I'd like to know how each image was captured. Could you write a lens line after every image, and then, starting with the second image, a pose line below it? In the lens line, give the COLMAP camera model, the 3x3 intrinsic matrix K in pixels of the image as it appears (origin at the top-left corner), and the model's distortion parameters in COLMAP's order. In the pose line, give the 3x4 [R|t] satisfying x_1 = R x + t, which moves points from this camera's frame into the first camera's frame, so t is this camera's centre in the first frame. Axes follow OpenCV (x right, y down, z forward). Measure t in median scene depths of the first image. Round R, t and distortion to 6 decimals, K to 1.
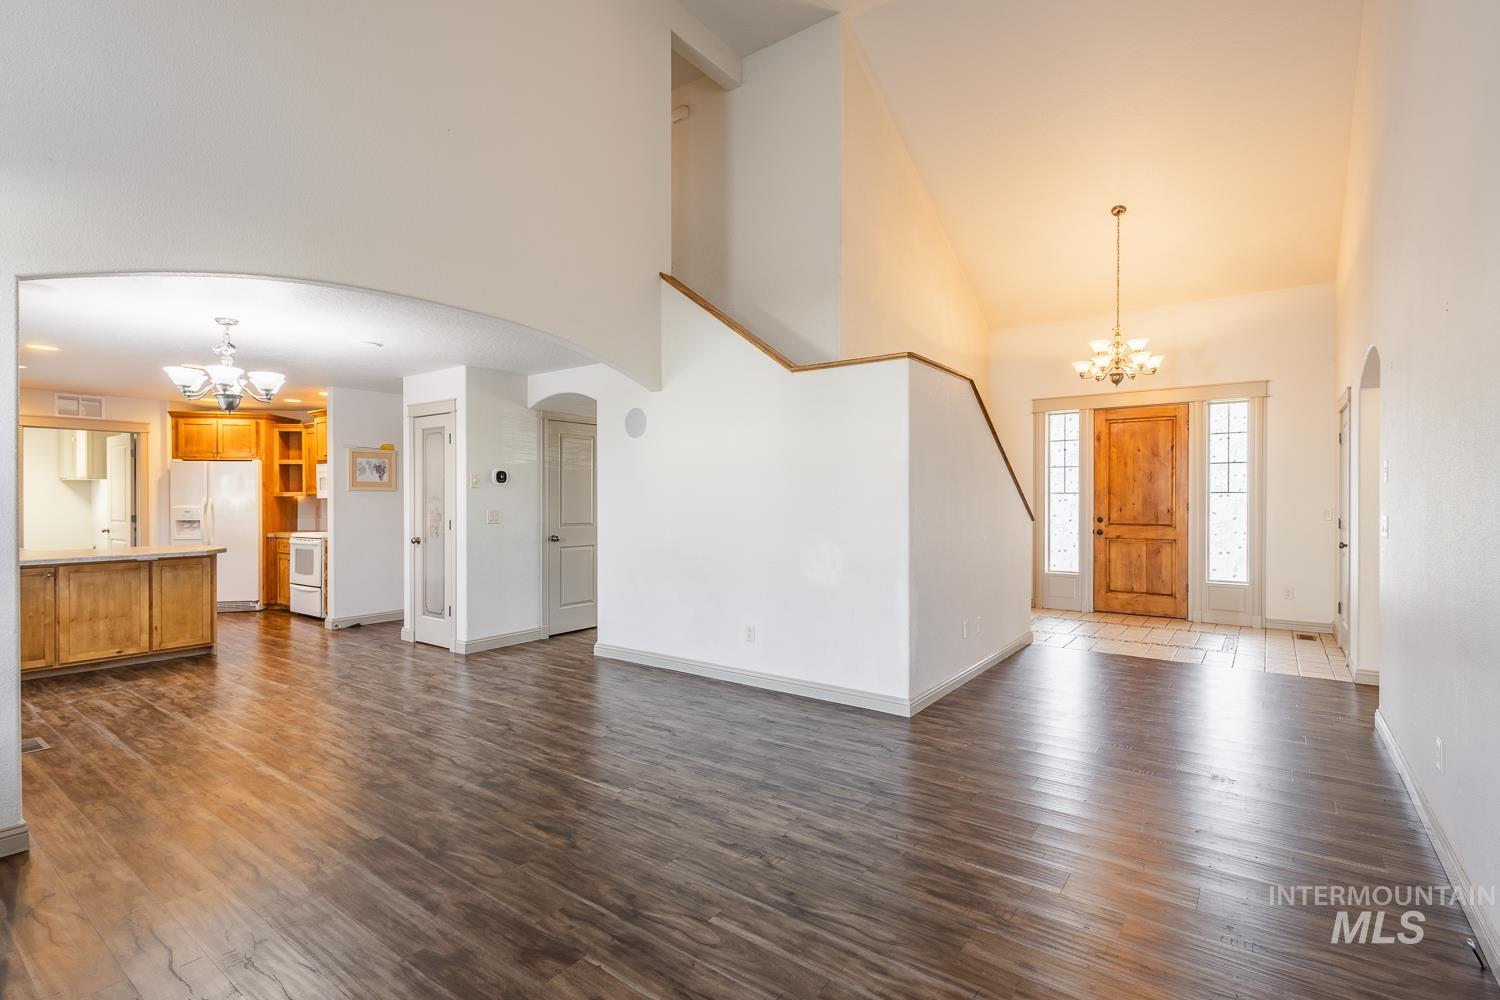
lens RADIAL K [[695.0, 0, 759.3], [0, 695.0, 501.8], [0, 0, 1]] dist [0.006733, -0.004245]
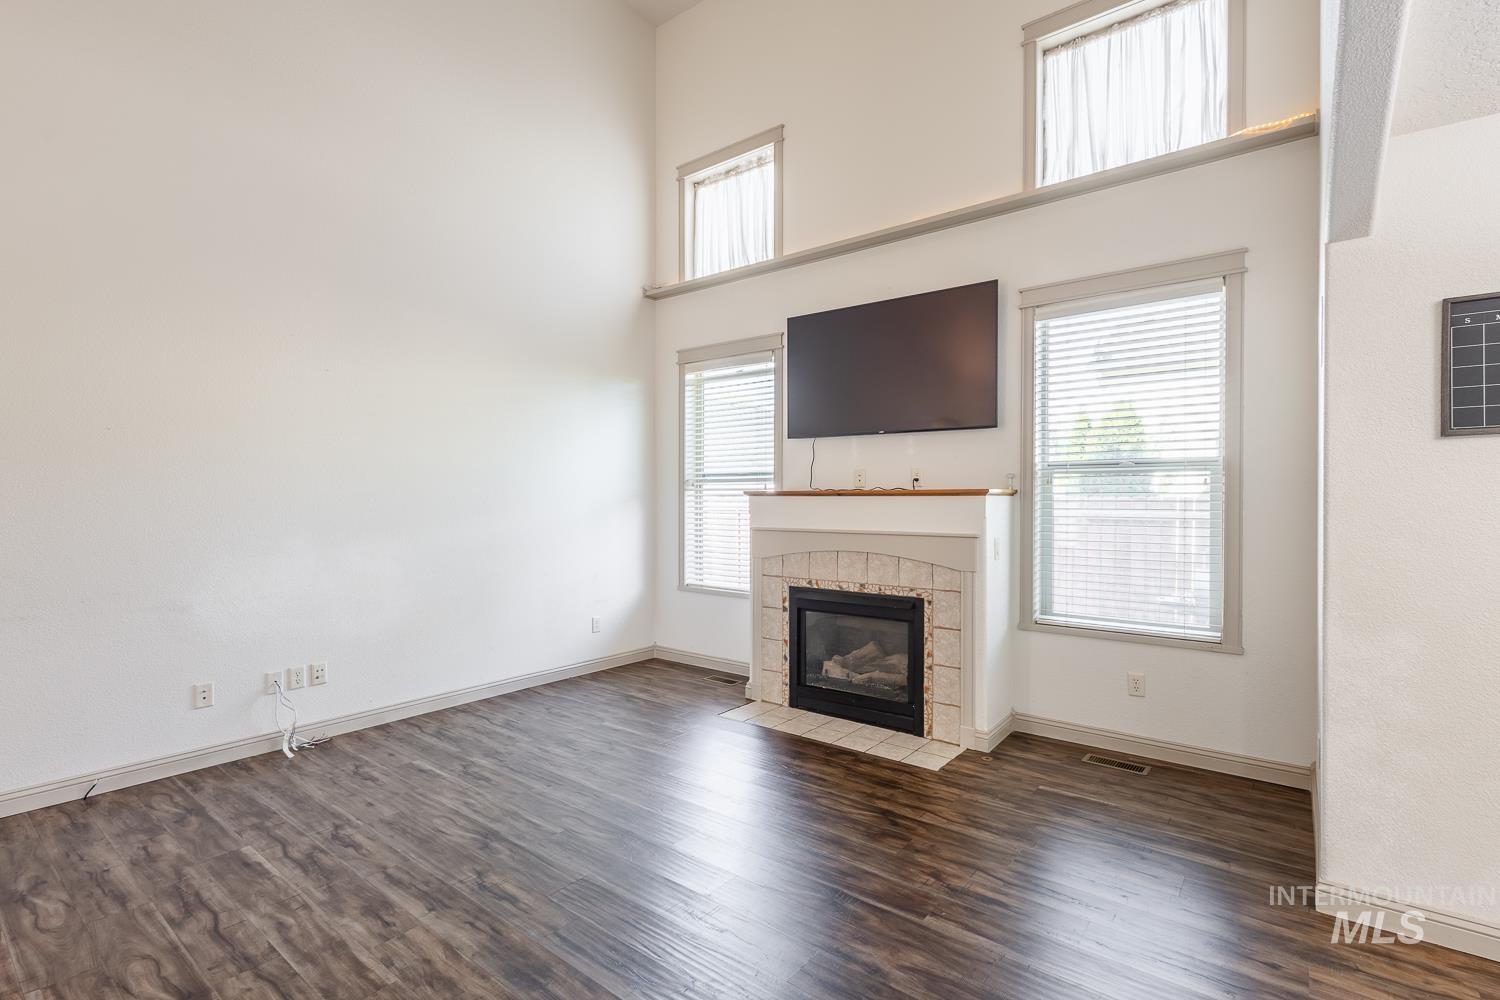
lens RADIAL K [[695.0, 0, 745.7], [0, 695.0, 500.9], [0, 0, 1]] dist [0.006733, -0.004245]
pose [[-0.998507, -0.002026, 0.054579, -0.181761], [-0.001570, 0.999963, 0.008408, -0.004727], [-0.054594, 0.008310, -0.998474, 0.865469]]
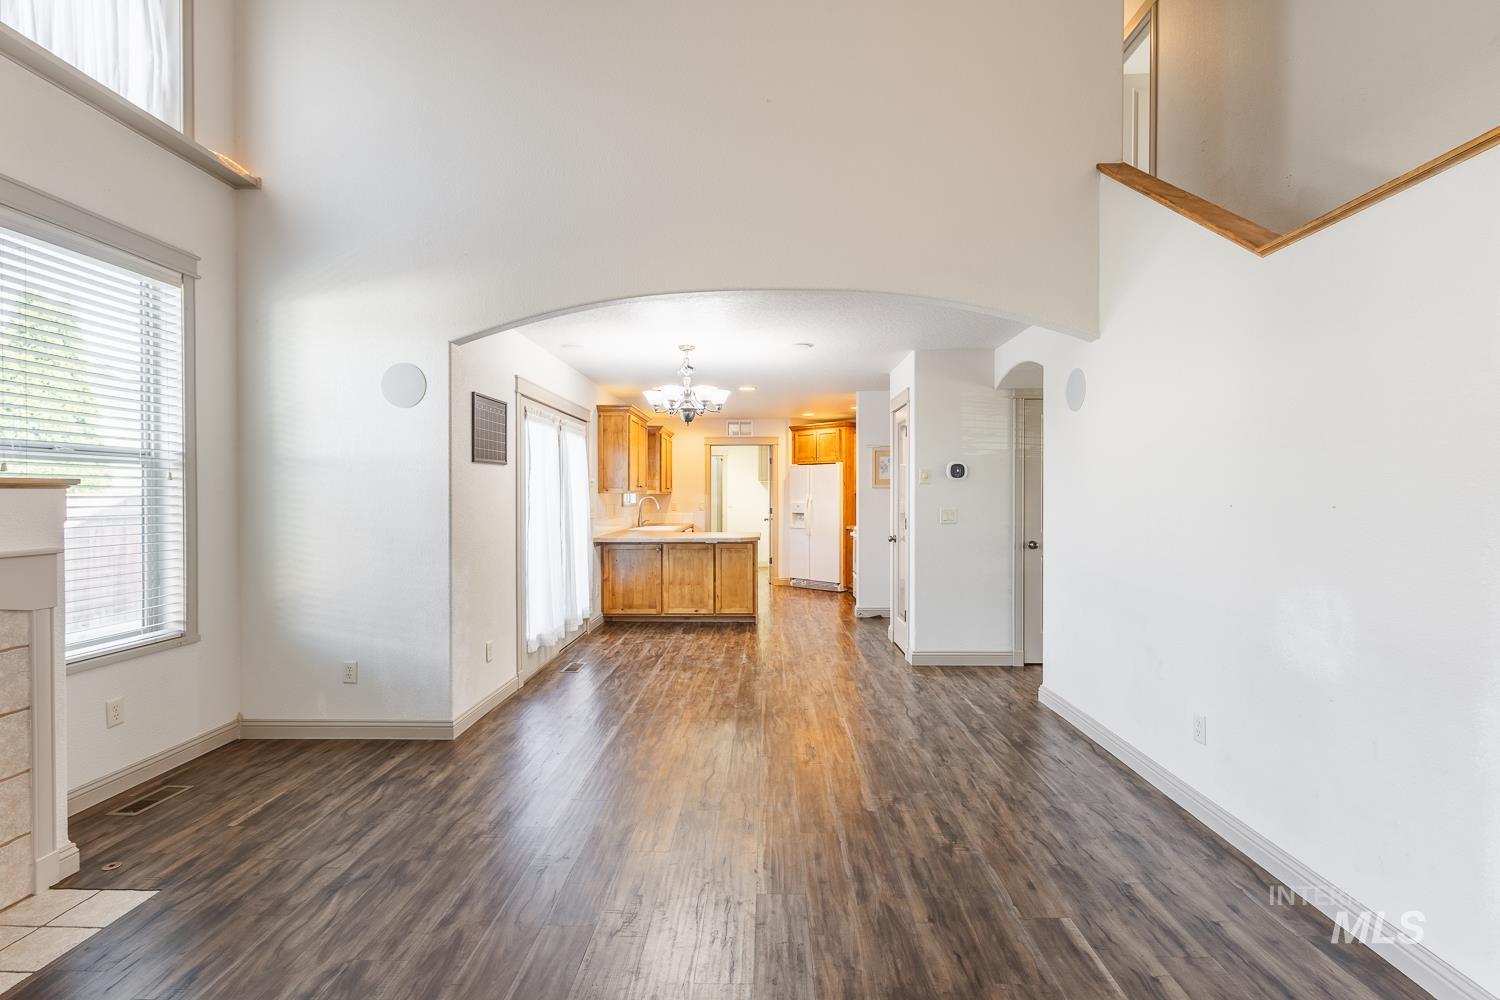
lens RADIAL K [[695.0, 0, 754.5], [0, 695.0, 501.6], [0, 0, 1]] dist [0.006733, -0.004245]
pose [[0.567678, 0.007626, -0.823215, 0.219502], [-0.004715, 0.999971, 0.006012, -0.001337], [0.823237, 0.000468, 0.567698, 0.318874]]
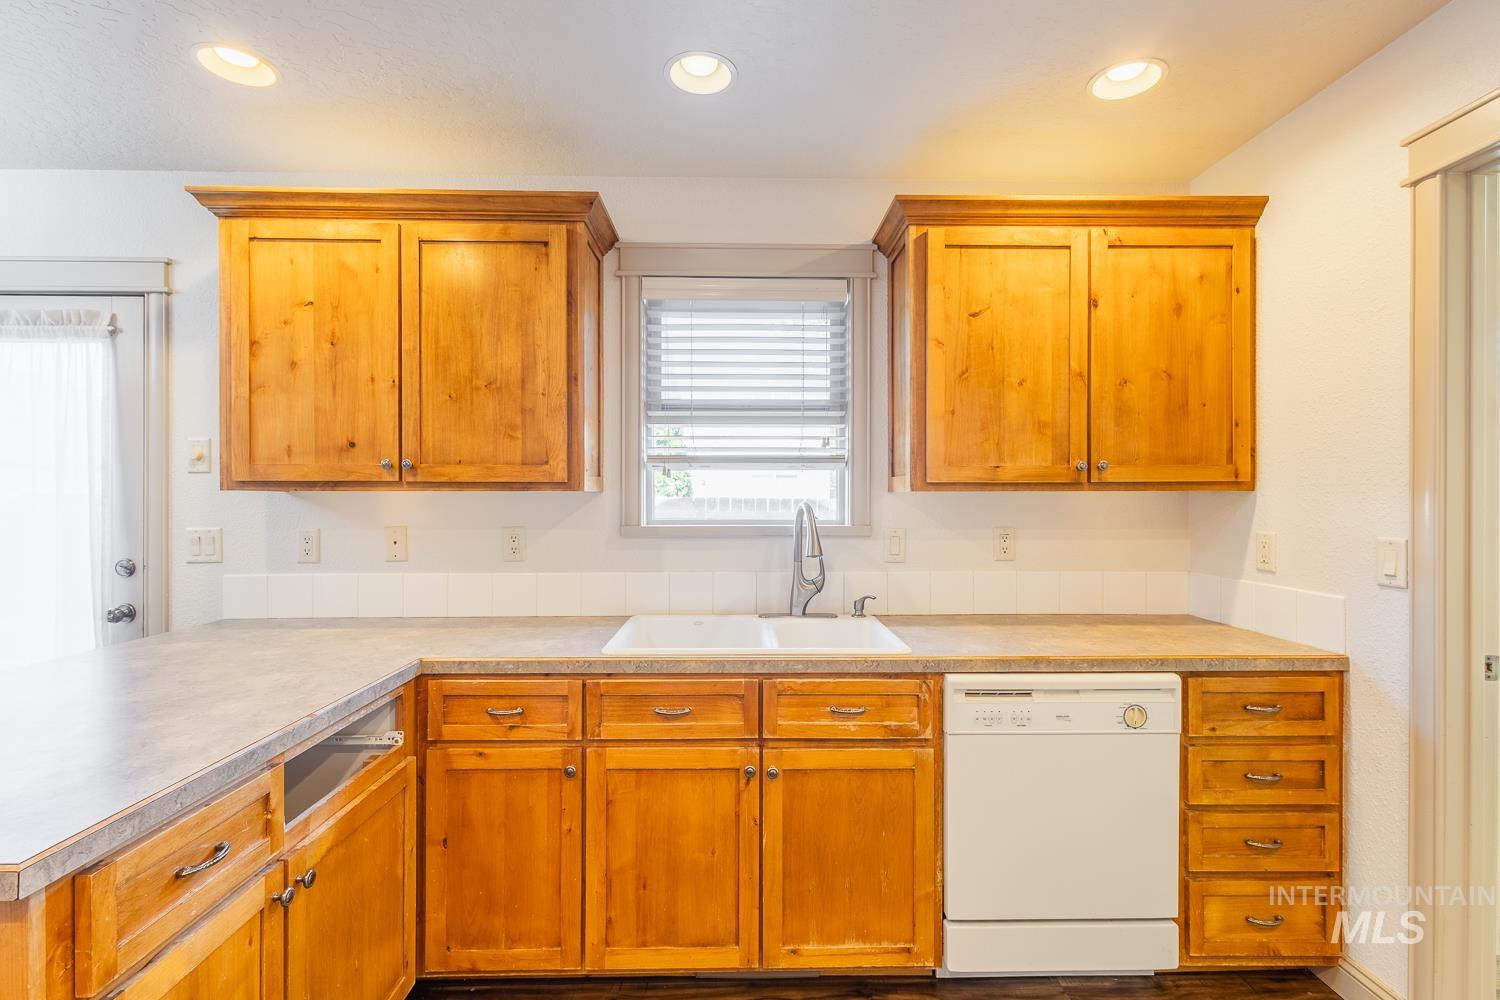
lens RADIAL K [[695.0, 0, 758.5], [0, 695.0, 499.8], [0, 0, 1]] dist [0.006733, -0.004245]
pose [[-0.810780, -0.003200, -0.585342, -0.921486], [-0.004049, 0.999992, 0.000142, -0.004084], [0.585337, 0.002485, -0.810786, 1.291790]]
